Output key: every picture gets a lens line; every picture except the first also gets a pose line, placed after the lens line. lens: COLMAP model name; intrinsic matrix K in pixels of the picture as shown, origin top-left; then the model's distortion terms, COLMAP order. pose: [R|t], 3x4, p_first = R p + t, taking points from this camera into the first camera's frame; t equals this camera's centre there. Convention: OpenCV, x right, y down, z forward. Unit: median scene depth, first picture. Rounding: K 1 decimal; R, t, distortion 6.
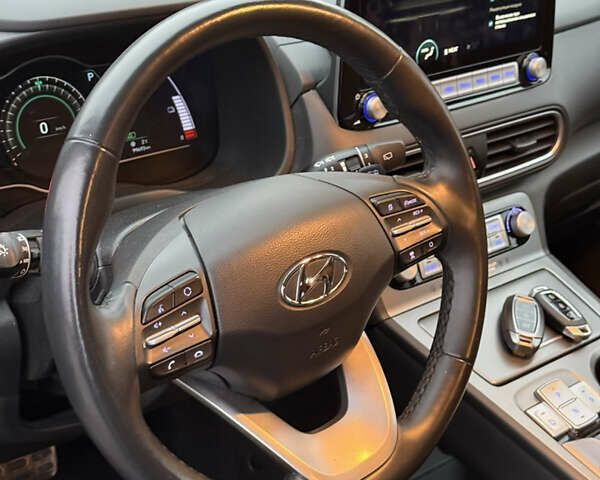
lens RADIAL K [[1104.8, 0, 300.0], [0, 1104.8, 240.0], [0, 0, 1]] dist [0.116462, 0.015468]
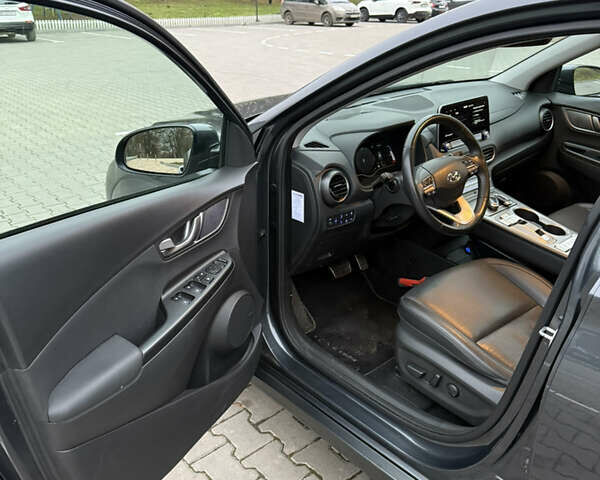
lens RADIAL K [[557.6, 0, 300.0], [0, 557.6, 240.0], [0, 0, 1]] dist [0.134237, -0.244669]
pose [[0.994319, -0.102053, -0.030253, -0.399771], [0.099800, 0.992652, -0.068432, 0.272795], [0.037014, 0.065024, 0.997197, -0.895692]]
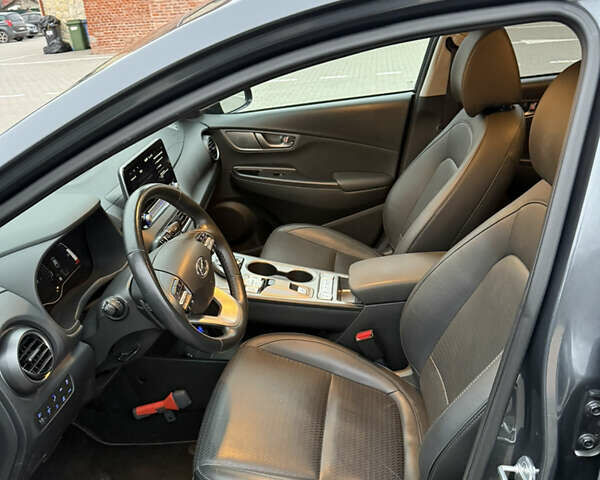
lens RADIAL K [[557.6, 0, 300.0], [0, 557.6, 240.0], [0, 0, 1]] dist [0.134237, -0.244669]
pose [[0.702019, -0.420593, 0.574692, -0.468144], [0.447445, 0.888299, 0.103528, -0.049212], [-0.554041, 0.184465, 0.811795, -0.291067]]
